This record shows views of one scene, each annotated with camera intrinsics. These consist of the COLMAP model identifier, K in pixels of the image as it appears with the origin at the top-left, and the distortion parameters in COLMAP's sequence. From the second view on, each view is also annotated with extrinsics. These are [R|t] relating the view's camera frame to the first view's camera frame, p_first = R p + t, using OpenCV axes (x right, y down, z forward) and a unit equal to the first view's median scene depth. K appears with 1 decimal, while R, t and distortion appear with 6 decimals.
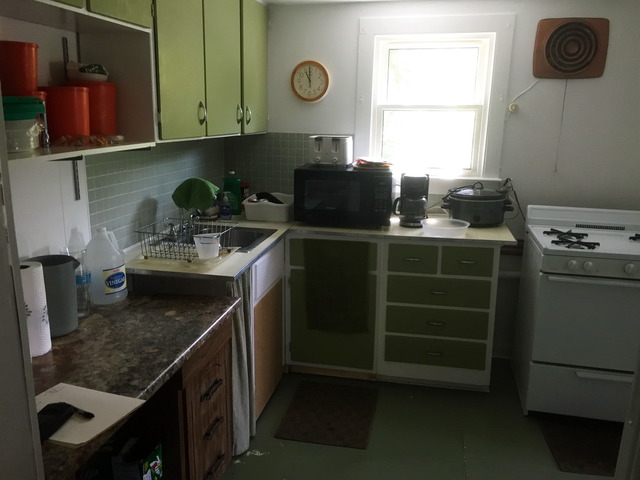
lens RADIAL K [[539.1, 0, 320.4], [0, 539.1, 239.5], [0, 0, 1]] dist [0.013185, -0.018329]
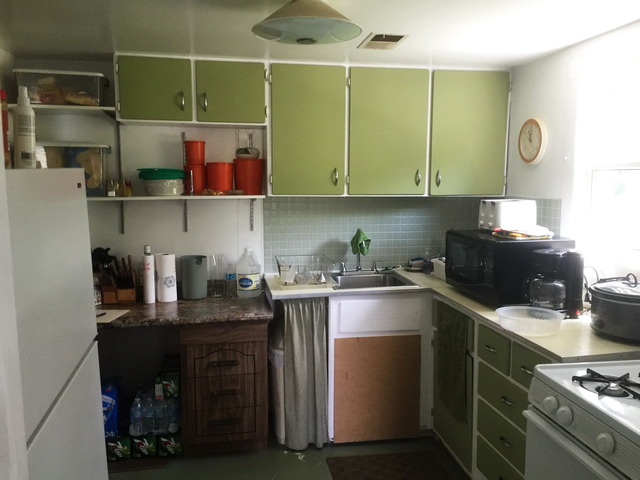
lens RADIAL K [[539.1, 0, 319.7], [0, 539.1, 239.9], [0, 0, 1]] dist [0.013185, -0.018329]
pose [[0.356732, 0.088151, -0.930039, 0.776756], [-0.209833, 0.977661, 0.012180, -0.074937], [0.910337, 0.190807, 0.367260, 0.416659]]
